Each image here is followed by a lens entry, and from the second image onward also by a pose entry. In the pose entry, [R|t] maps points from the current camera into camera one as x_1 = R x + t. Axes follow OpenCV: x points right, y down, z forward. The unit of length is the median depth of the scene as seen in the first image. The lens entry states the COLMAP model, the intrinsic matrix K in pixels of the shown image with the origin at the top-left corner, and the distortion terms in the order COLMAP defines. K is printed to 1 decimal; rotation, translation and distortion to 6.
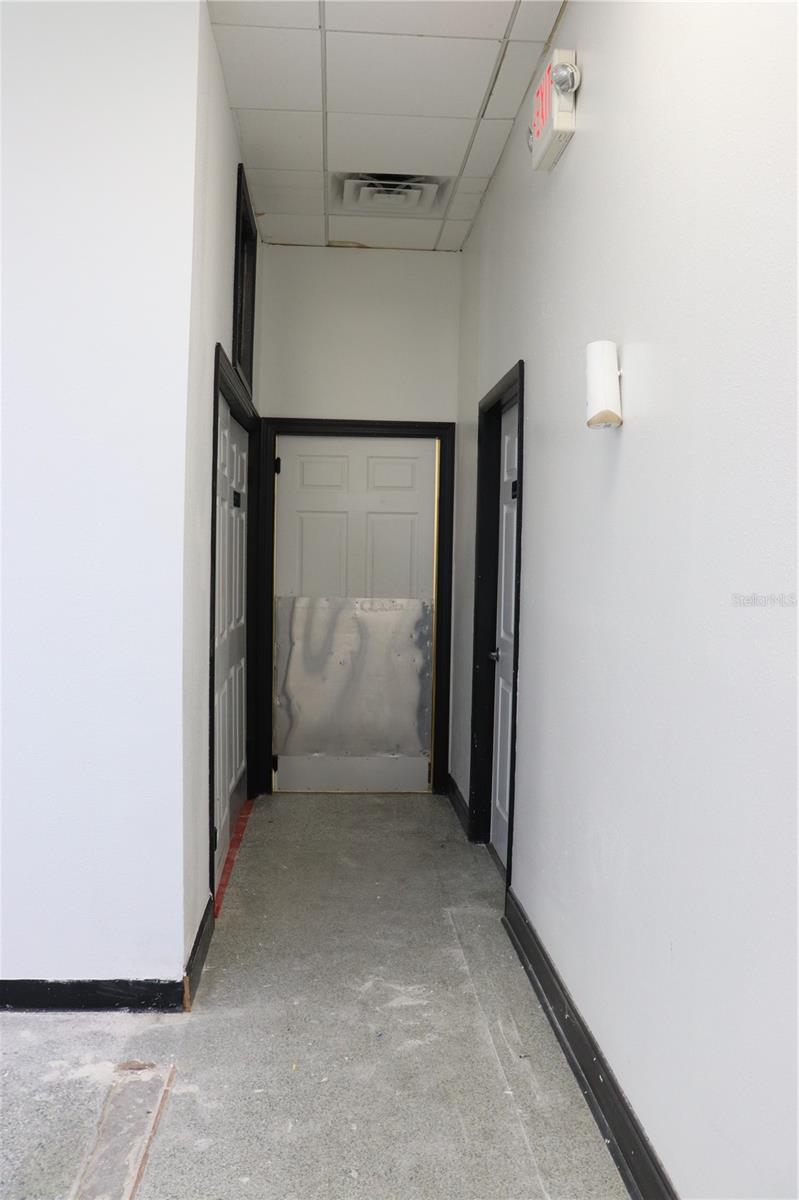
lens RADIAL K [[992.5, 0, 408.4], [0, 992.5, 600.4], [0, 0, 1]] dist [-0.160536, 0.150803]
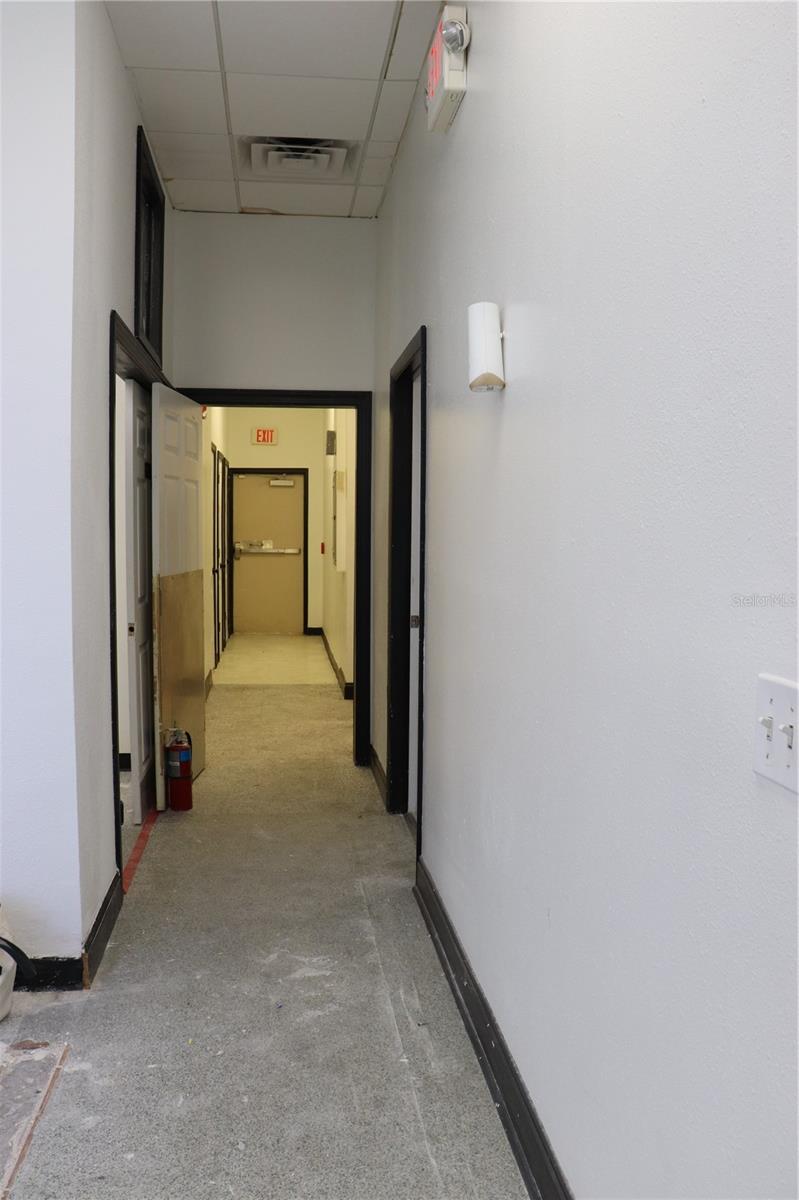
lens RADIAL K [[992.5, 0, 405.8], [0, 992.5, 598.9], [0, 0, 1]] dist [-0.160536, 0.150803]
pose [[0.998600, -0.015093, 0.050697, 0.039711], [0.013771, 0.999559, 0.026328, 0.003731], [-0.051072, -0.025593, 0.998367, 0.006509]]
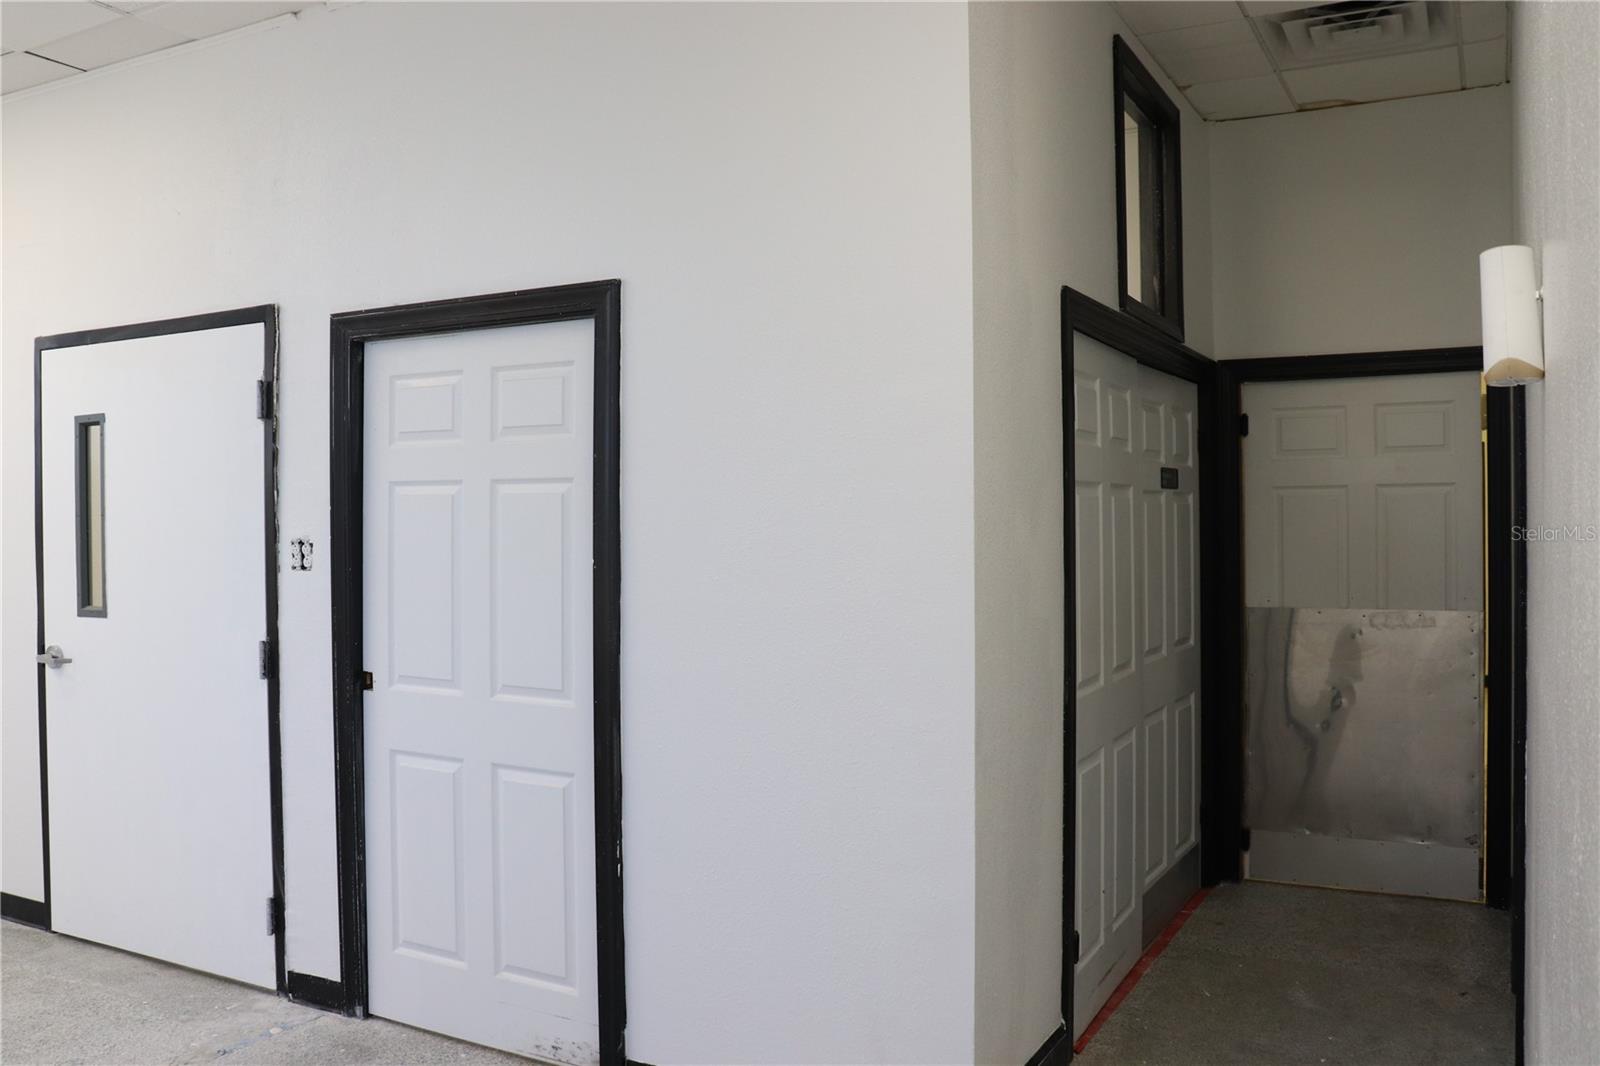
lens RADIAL K [[1323.3, 0, 802.9], [0, 1323.3, 530.0], [0, 0, 1]] dist [-0.160536, 0.150803]
pose [[0.839627, -0.025221, -0.542578, 0.158688], [0.003107, 0.999128, -0.041635, -0.030975], [0.543155, 0.033273, 0.838973, 0.044148]]
